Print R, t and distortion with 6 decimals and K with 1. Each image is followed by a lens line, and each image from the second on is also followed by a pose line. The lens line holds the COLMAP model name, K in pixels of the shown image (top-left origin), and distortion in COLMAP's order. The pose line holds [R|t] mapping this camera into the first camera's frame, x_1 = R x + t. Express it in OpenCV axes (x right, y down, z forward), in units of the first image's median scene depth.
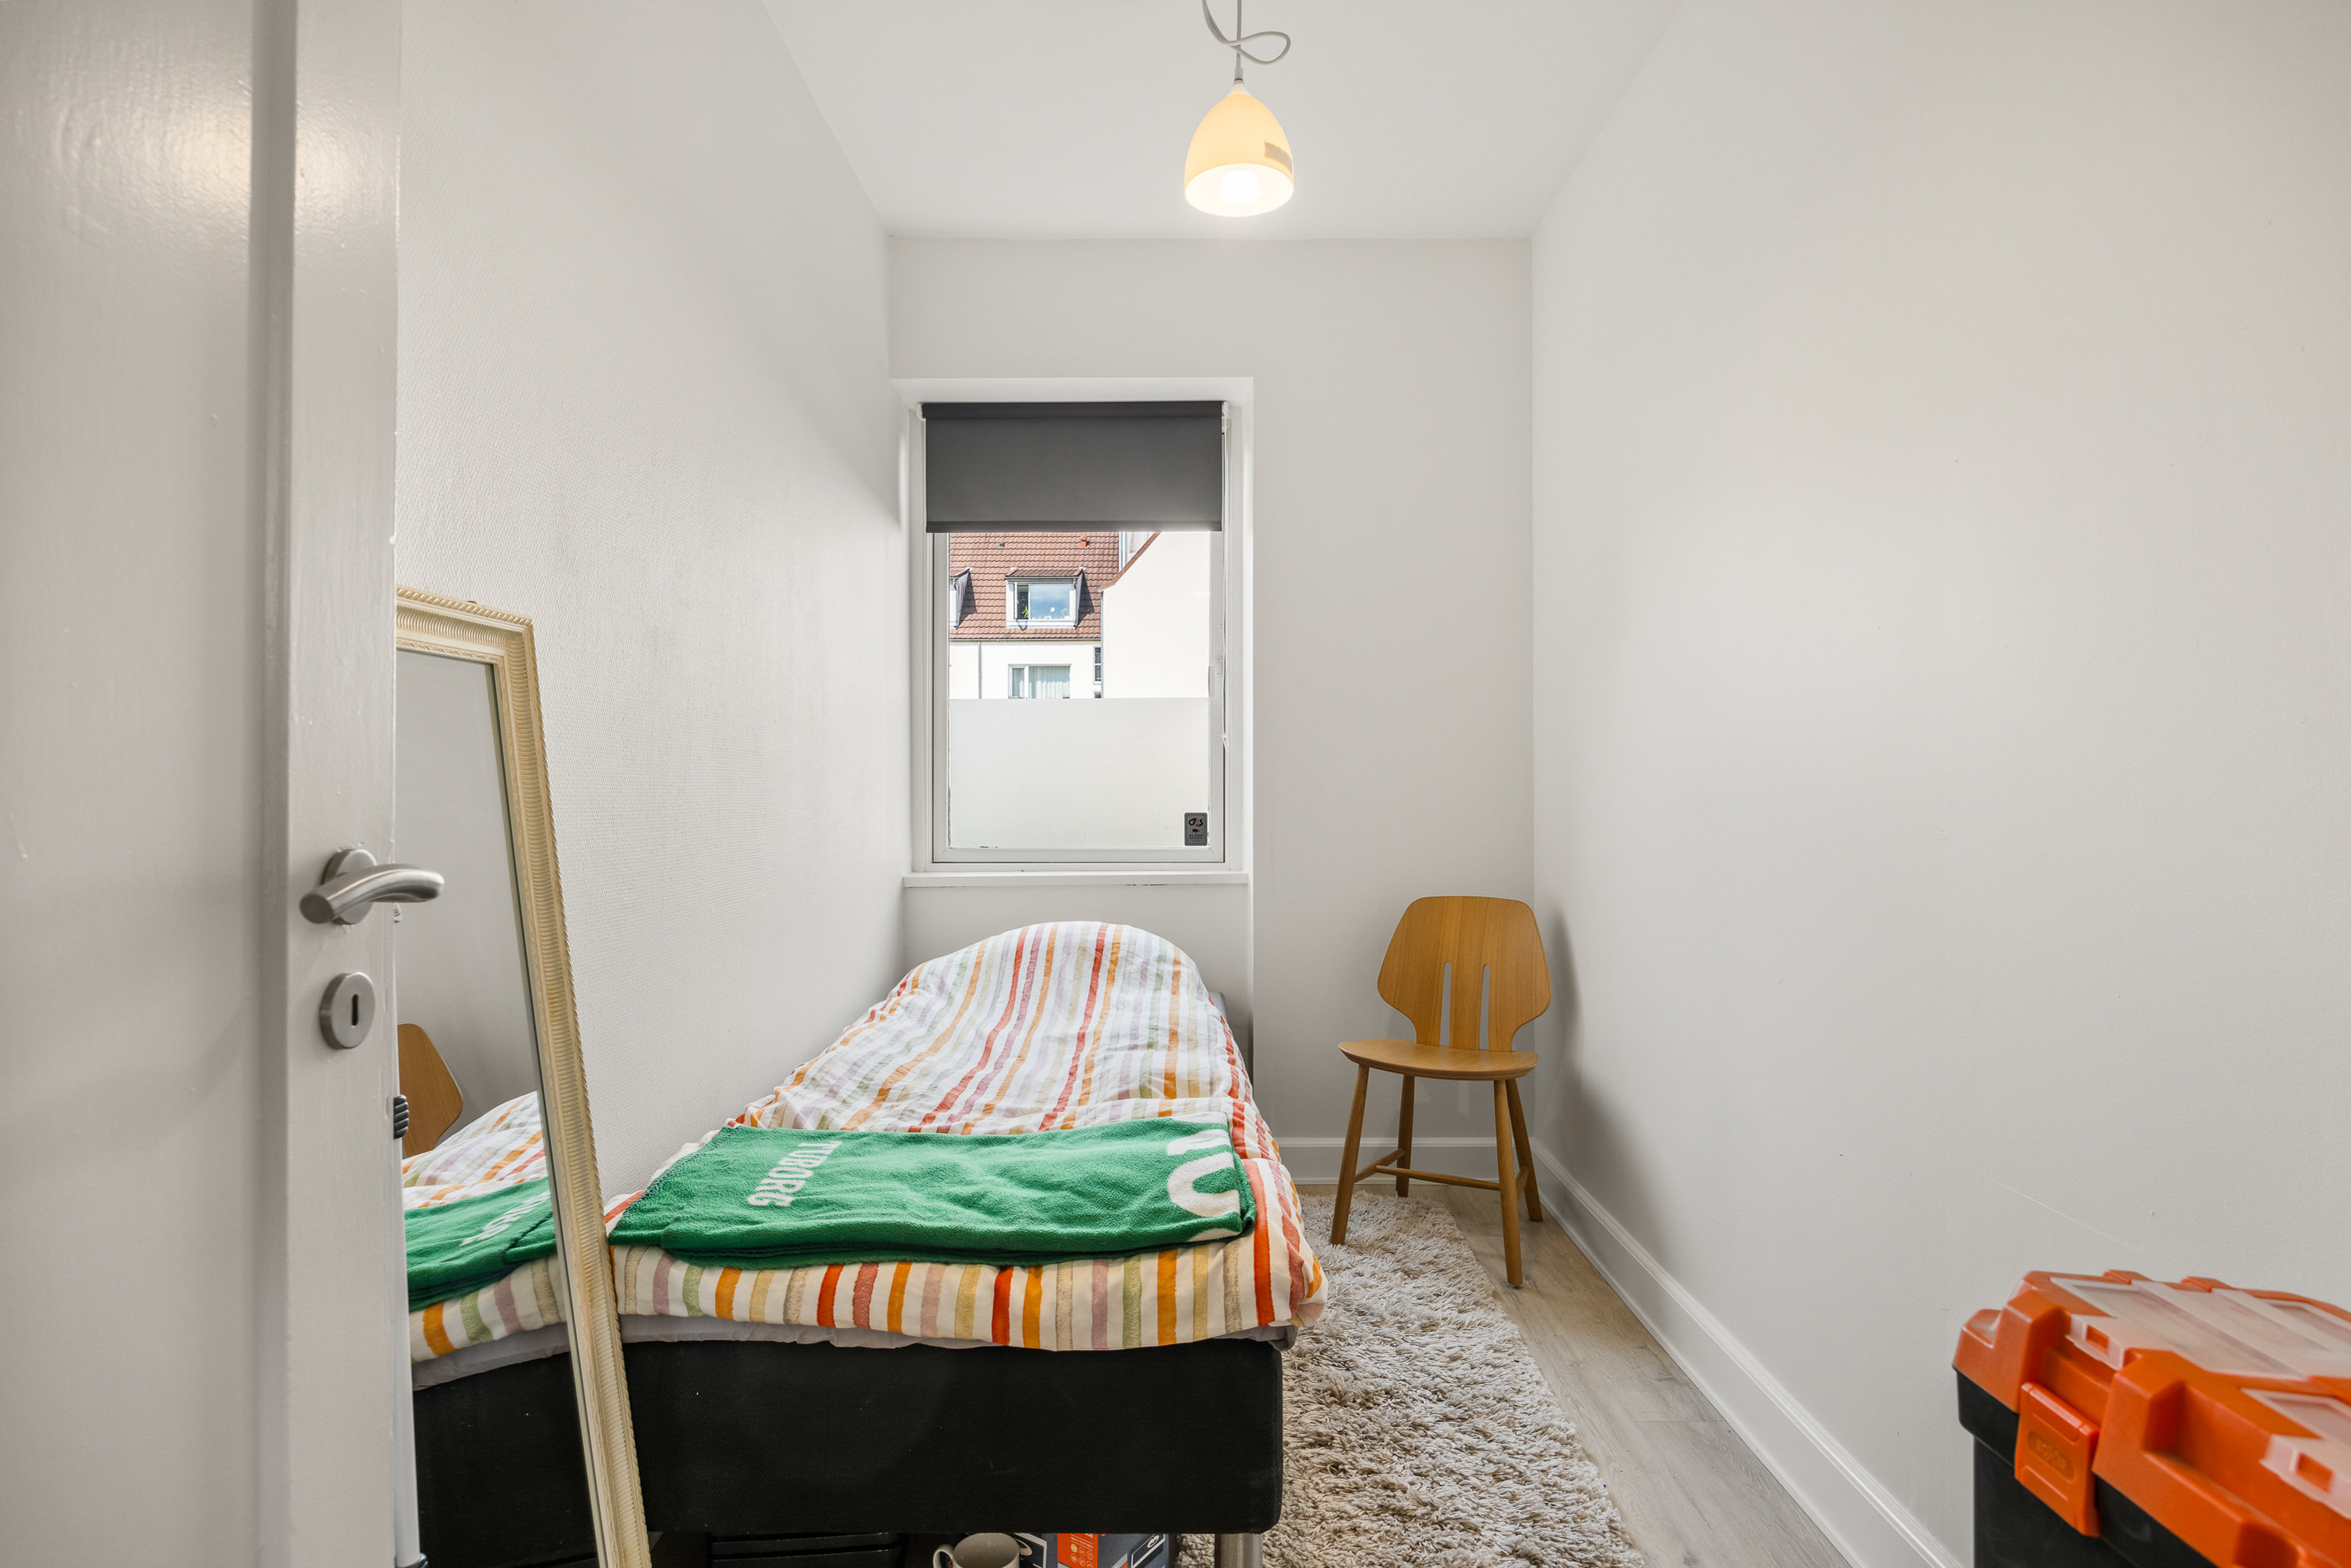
lens RADIAL K [[1202.1, 0, 1174.8], [0, 1202.1, 780.8], [0, 0, 1]] dist [-0.009478, 0.001977]
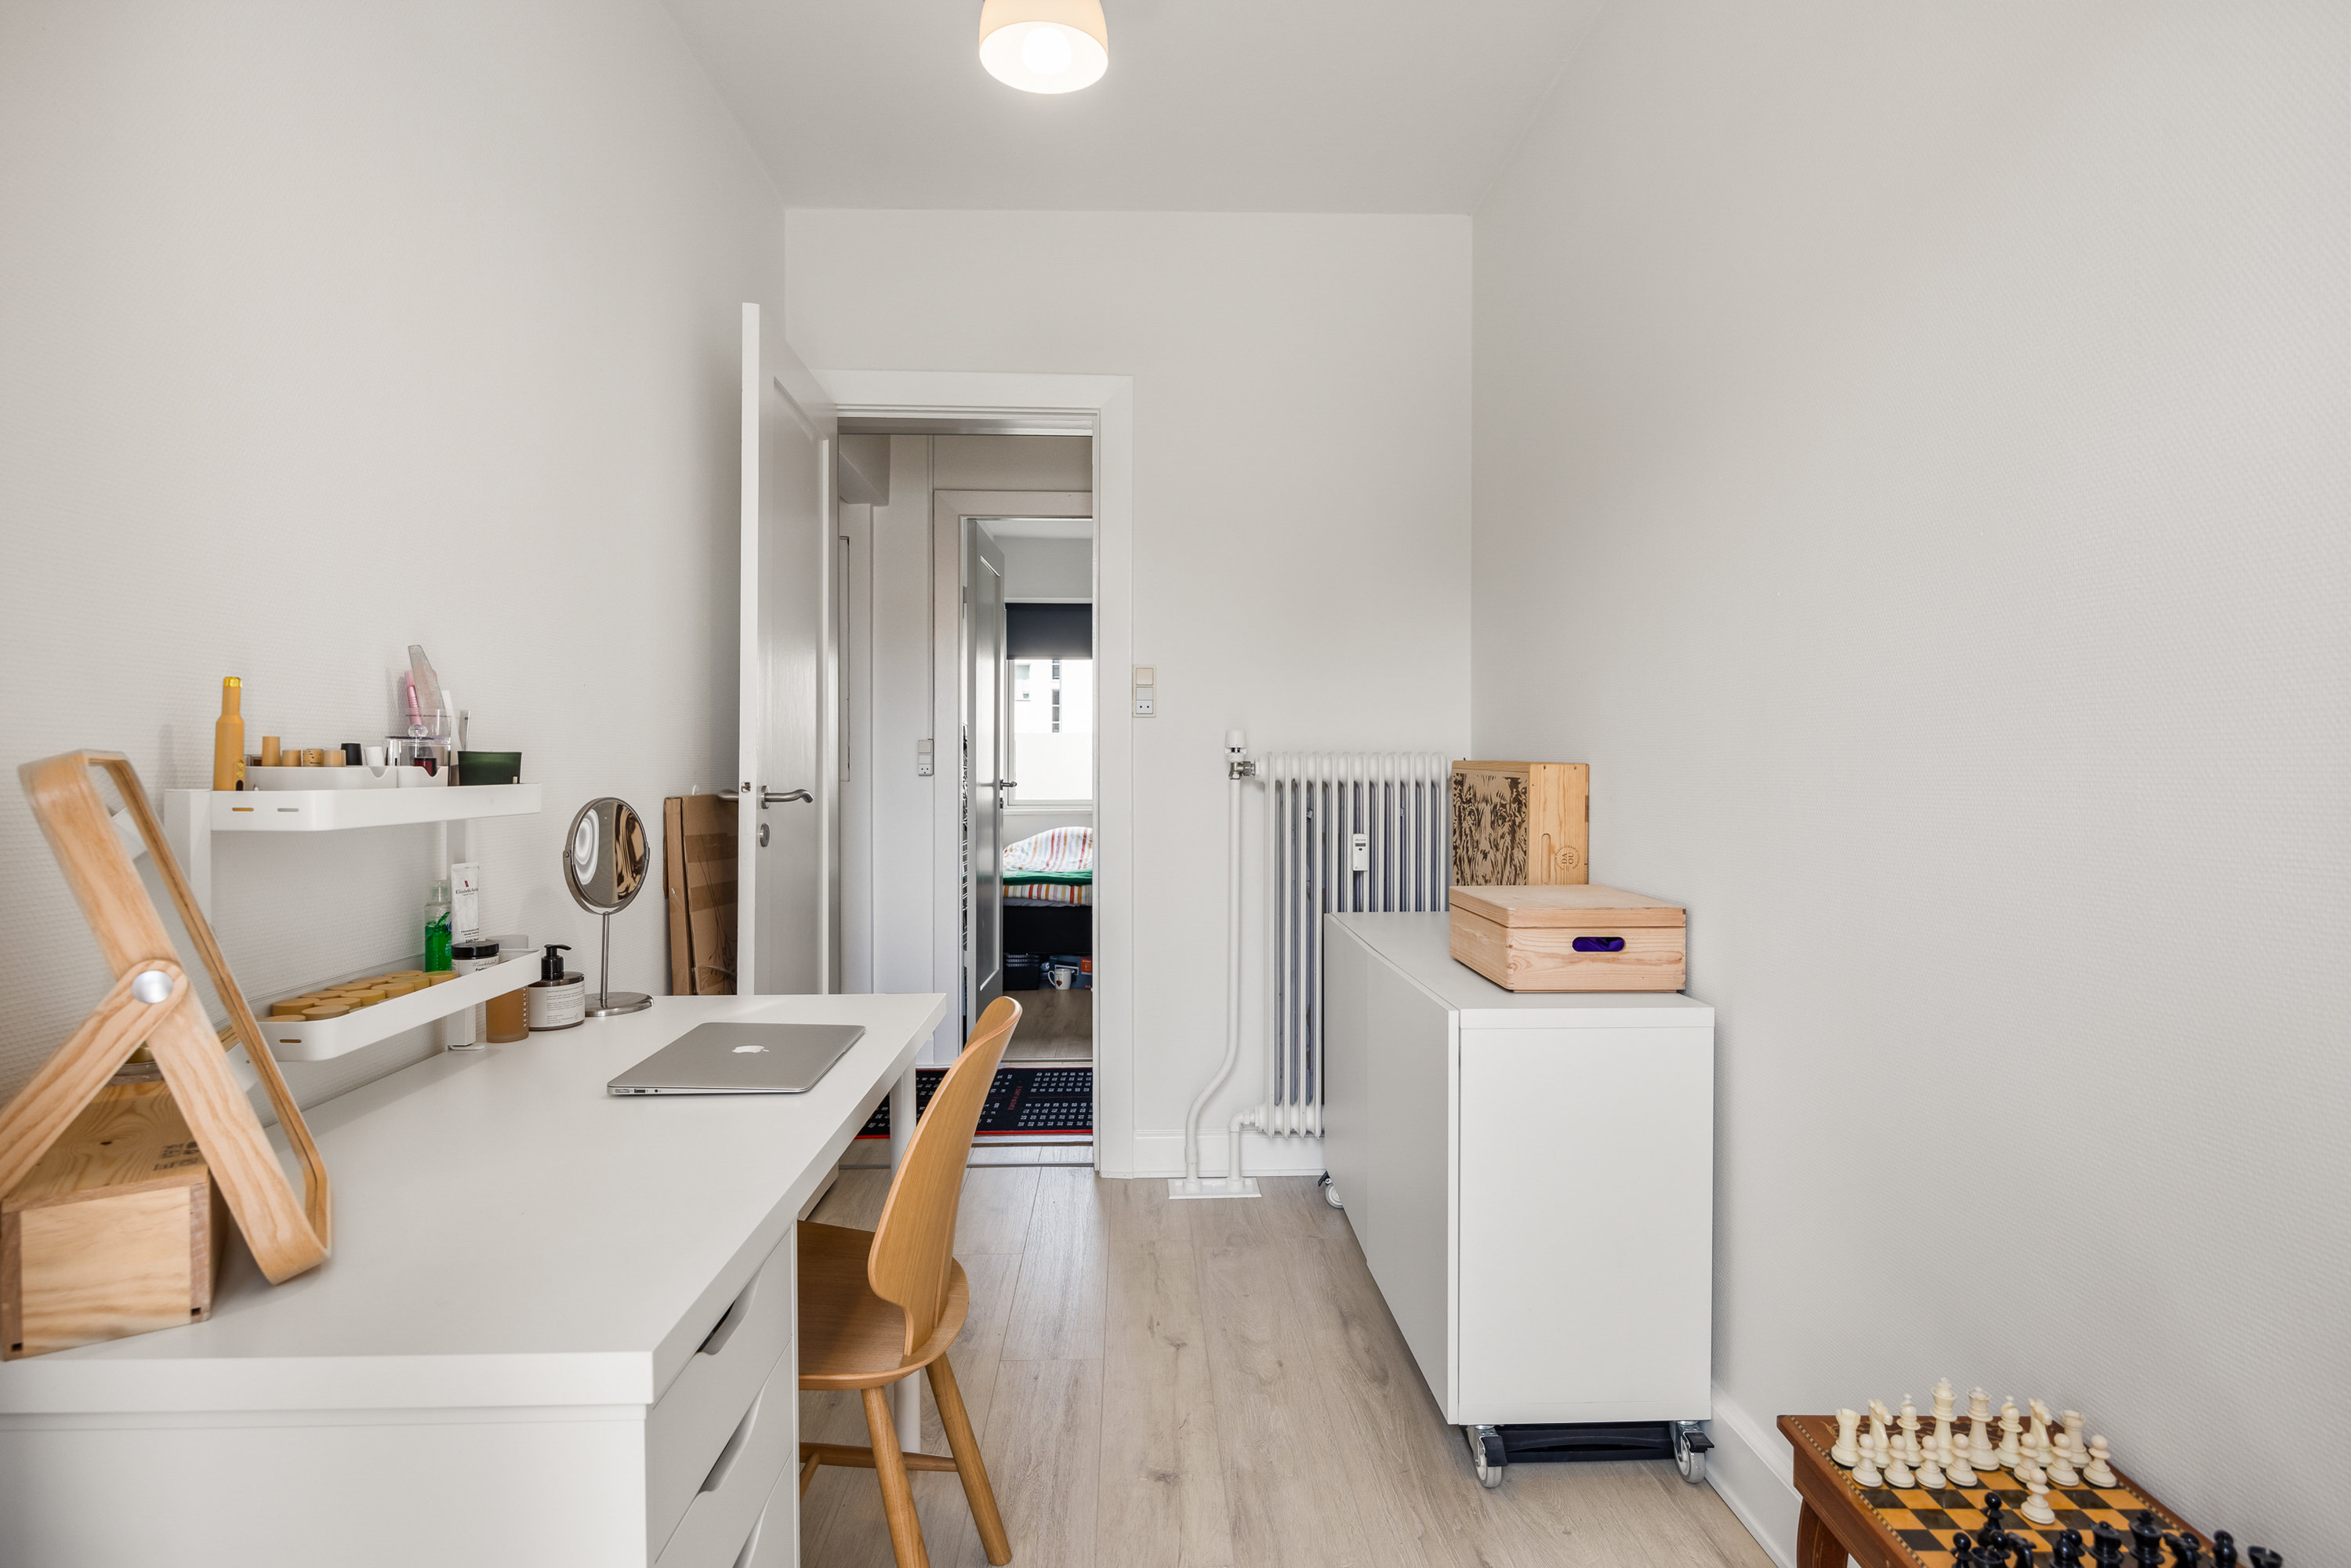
lens RADIAL K [[1202.1, 0, 1175.2], [0, 1202.1, 776.6], [0, 0, 1]] dist [-0.009478, 0.001977]
pose [[0.999076, 0.002035, 0.042925, 0.034914], [-0.002367, 0.999968, 0.007669, -0.008047], [-0.042908, -0.007763, 0.999049, -3.184762]]
